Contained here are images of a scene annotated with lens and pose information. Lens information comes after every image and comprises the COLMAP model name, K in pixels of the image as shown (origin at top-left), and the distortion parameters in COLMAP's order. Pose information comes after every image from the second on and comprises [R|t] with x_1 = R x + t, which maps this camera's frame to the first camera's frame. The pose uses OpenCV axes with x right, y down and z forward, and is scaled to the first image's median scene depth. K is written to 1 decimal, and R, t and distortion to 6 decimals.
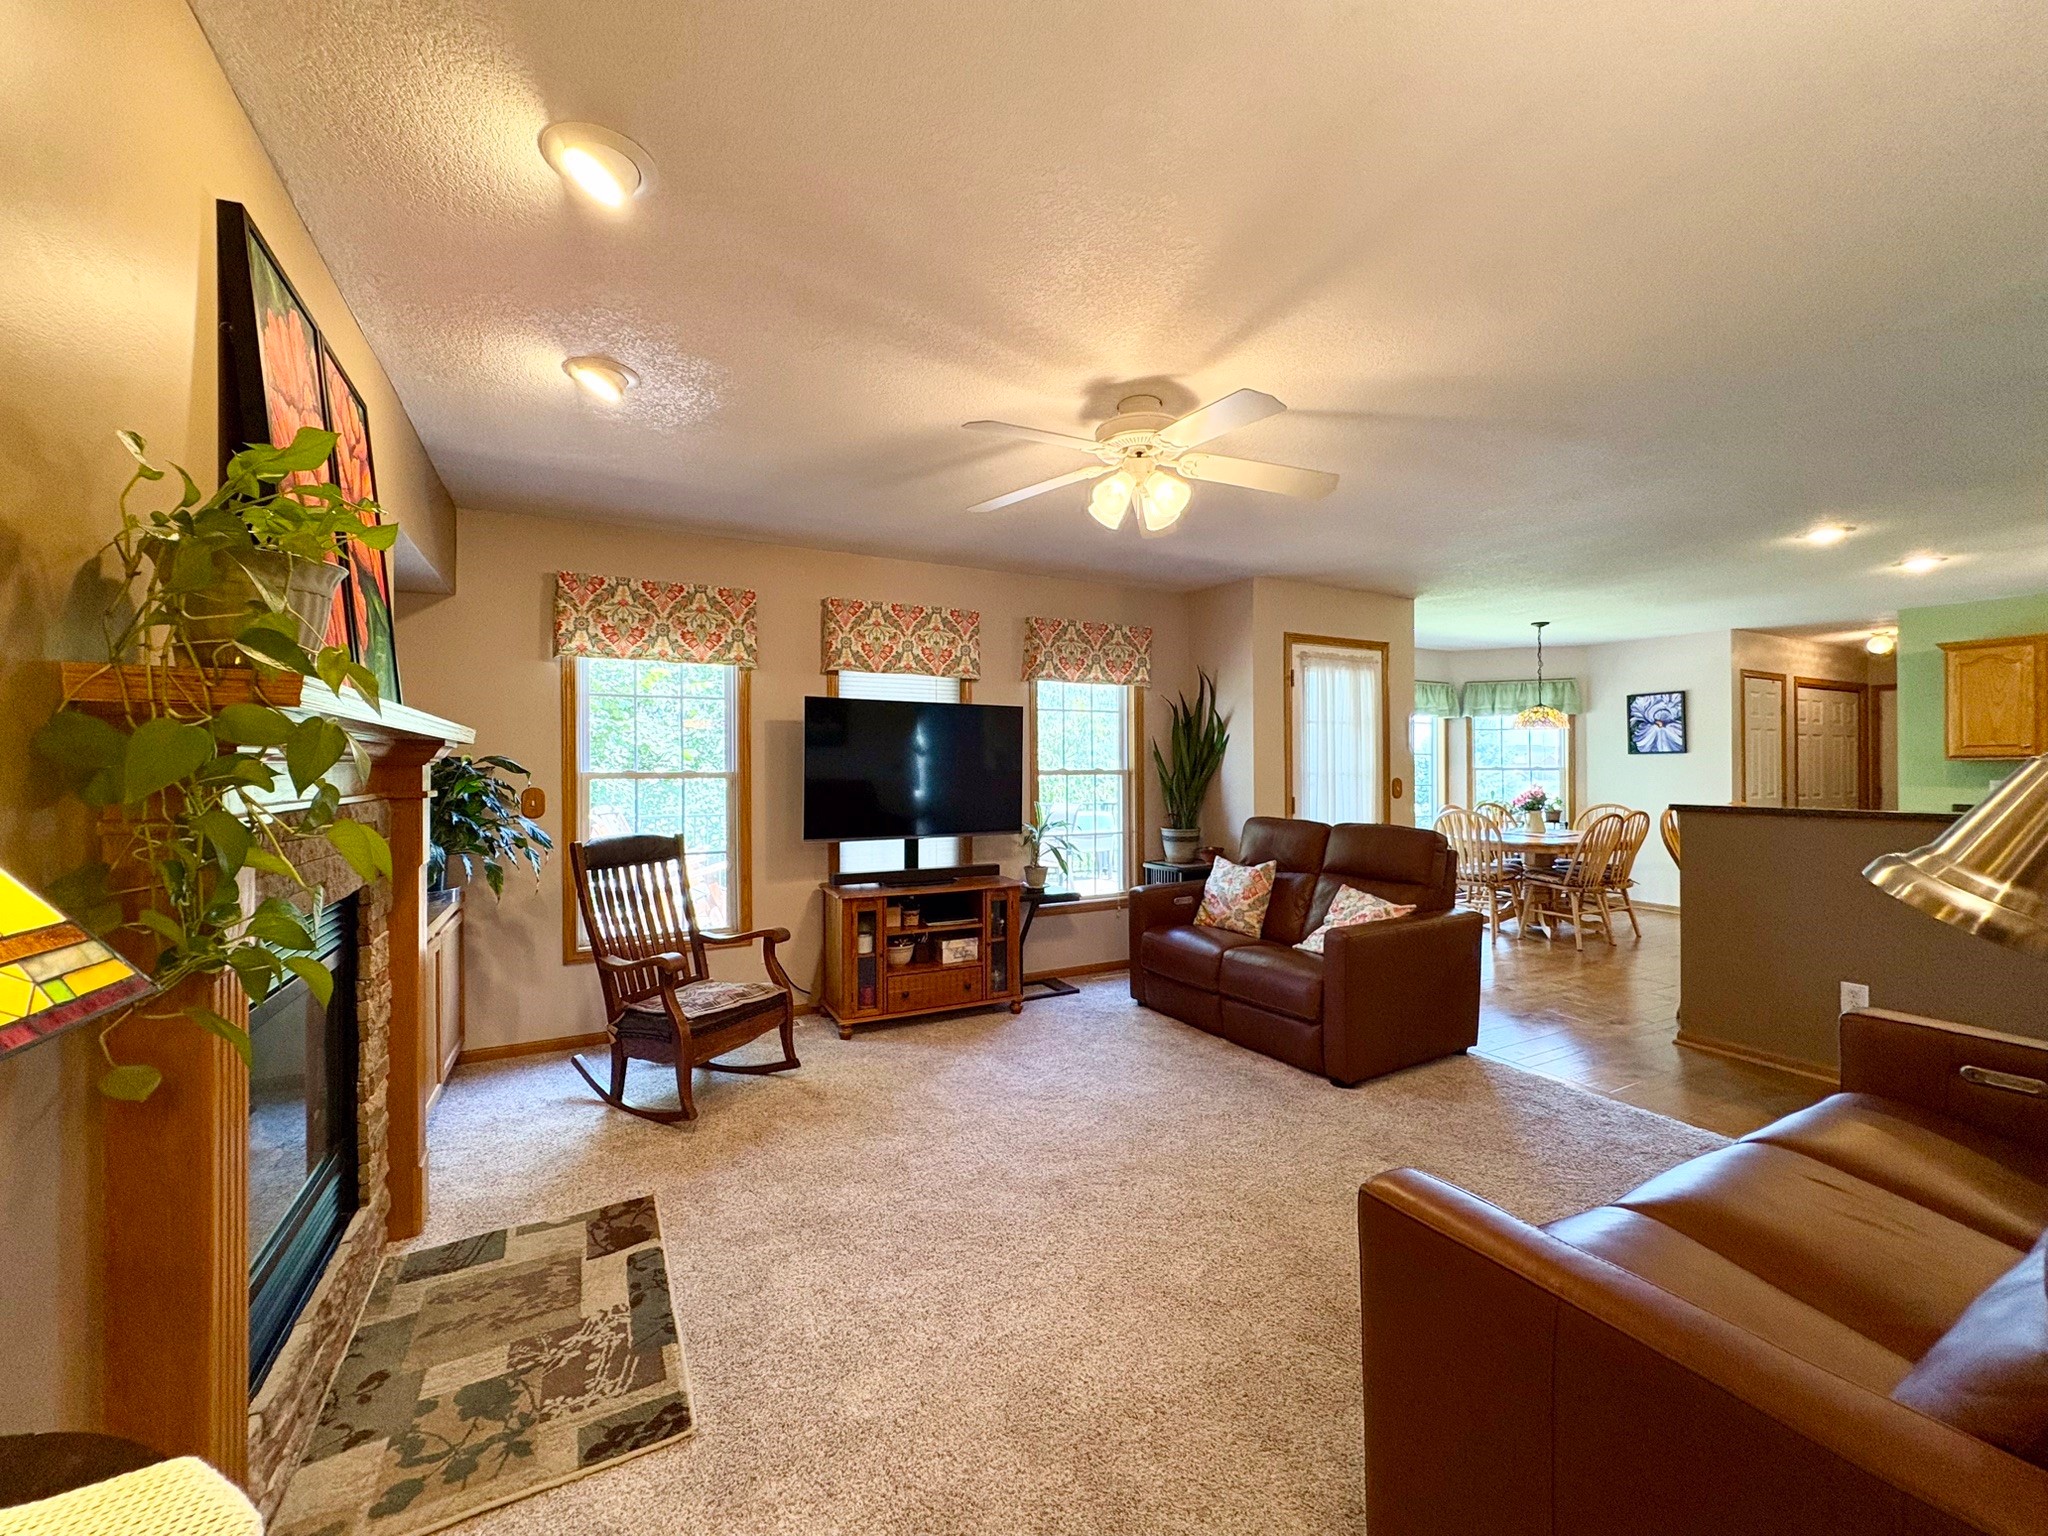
lens RADIAL K [[814.9, 0, 1020.6], [0, 814.9, 760.1], [0, 0, 1]] dist [-0.000182, -0.000116]
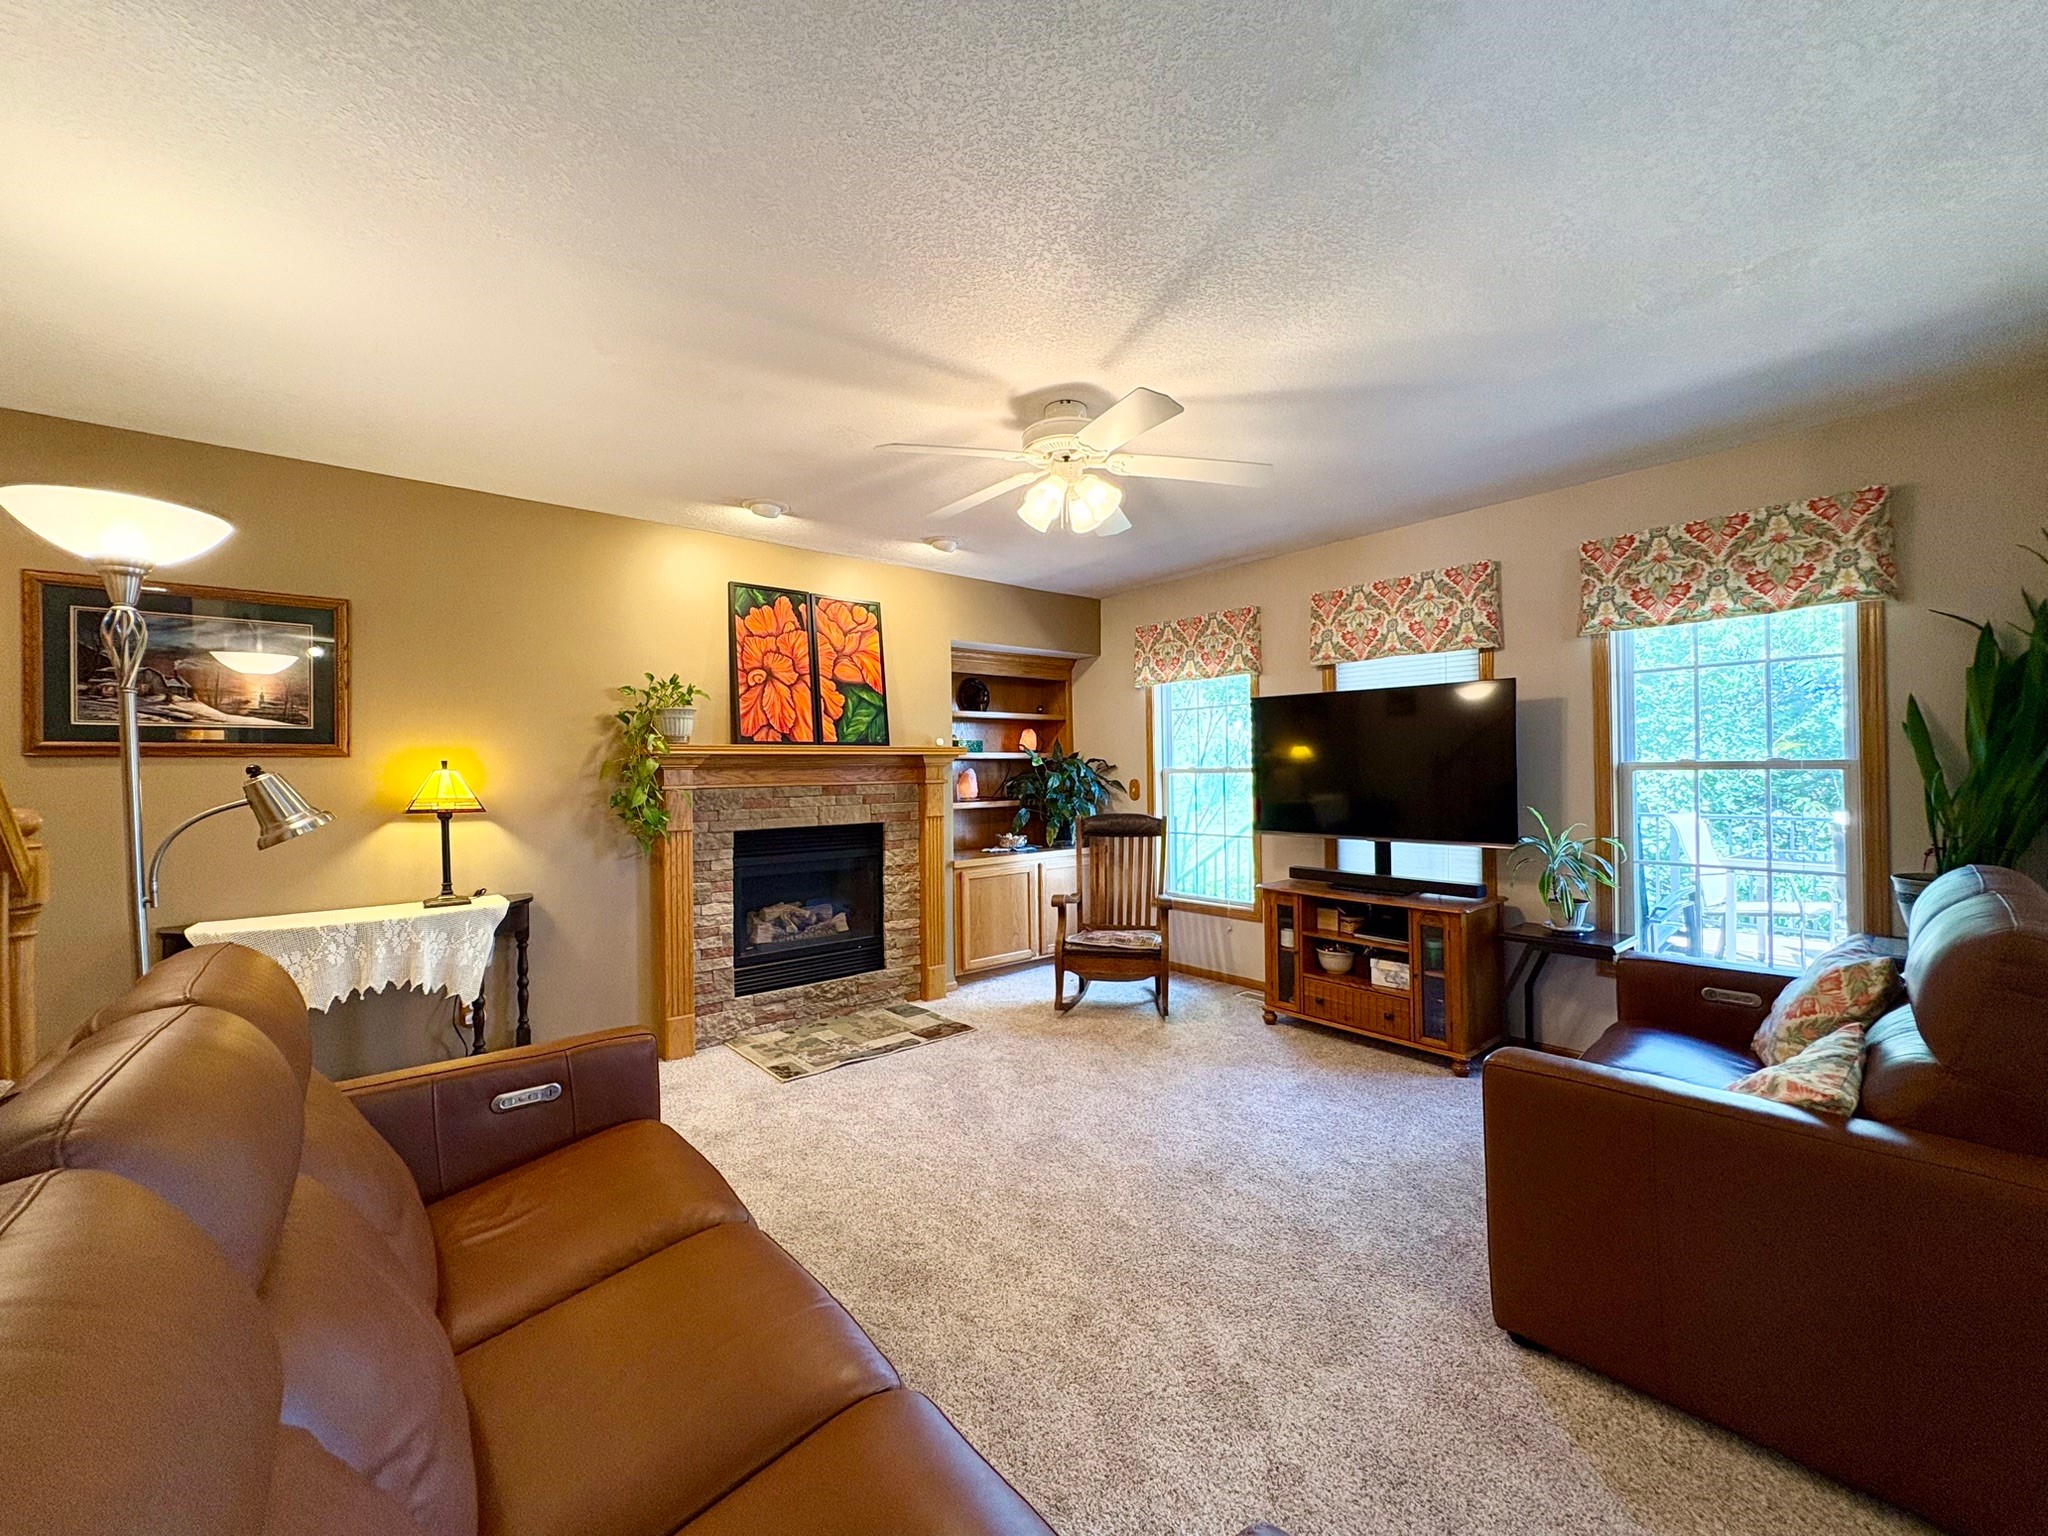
lens RADIAL K [[814.9, 0, 1011.6], [0, 814.9, 768.7], [0, 0, 1]] dist [-0.000182, -0.000116]
pose [[0.202996, 0.006265, -0.979160, 0.729901], [0.031882, 0.999407, 0.013004, -0.009816], [0.978660, -0.033857, 0.202676, 0.461618]]
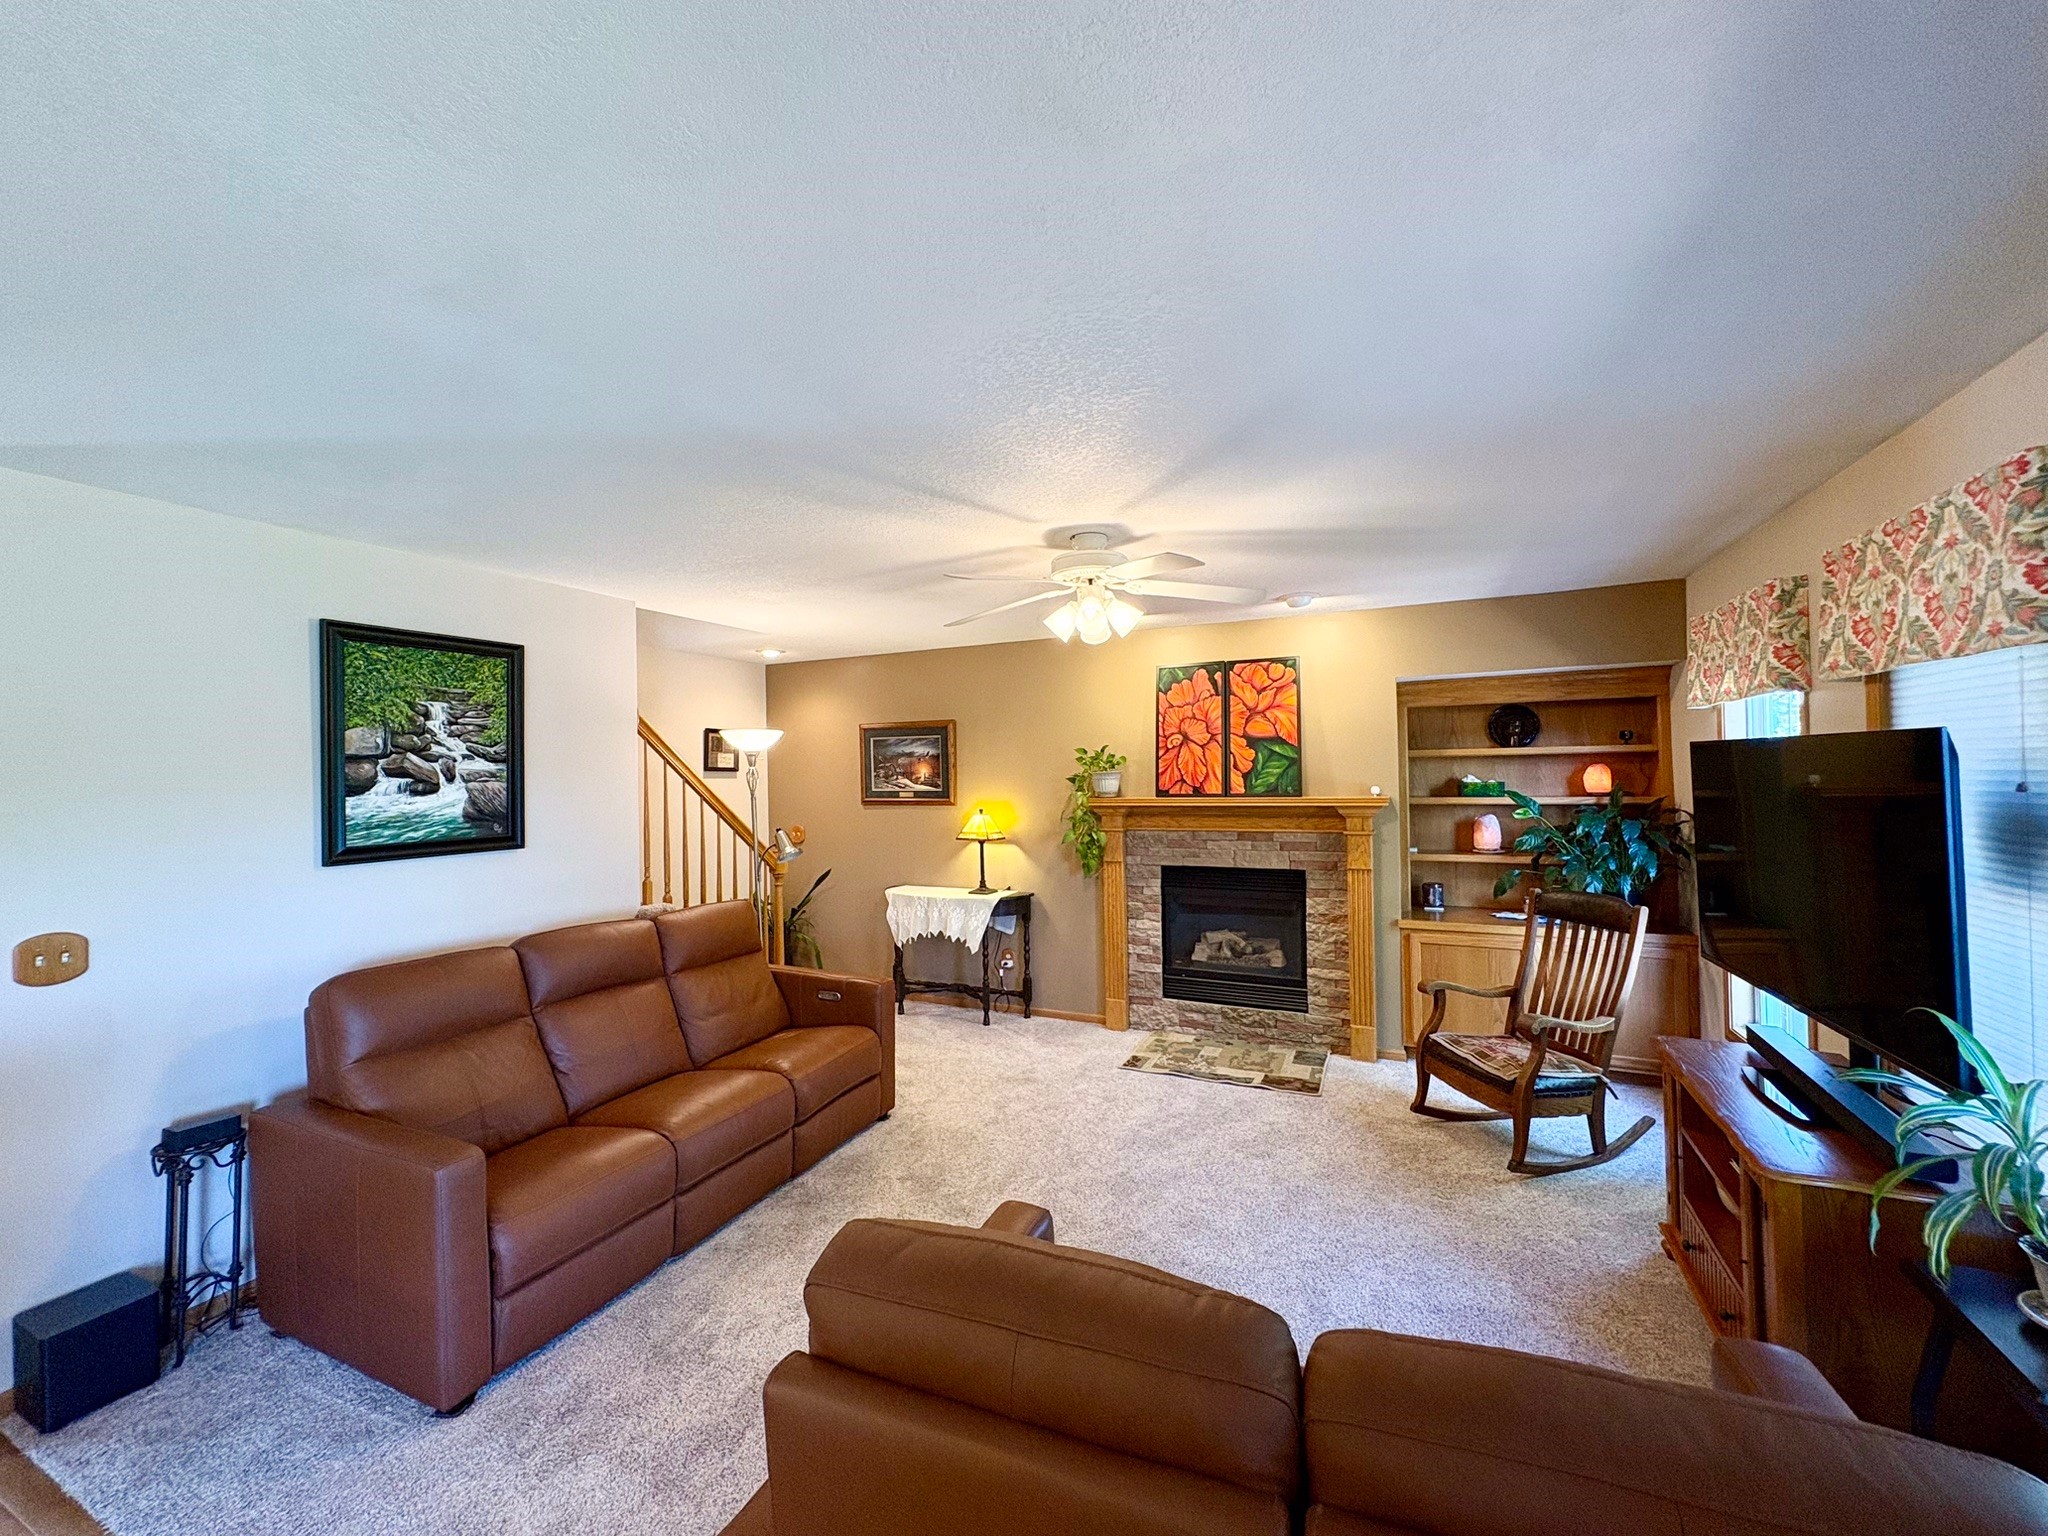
lens RADIAL K [[814.9, 0, 1030.9], [0, 814.9, 771.3], [0, 0, 1]] dist [-0.000182, -0.000116]
pose [[-0.798747, 0.024371, -0.601173, 0.591093], [0.038926, 0.999179, -0.011213, -0.068636], [0.600407, -0.032358, -0.799040, 1.208541]]
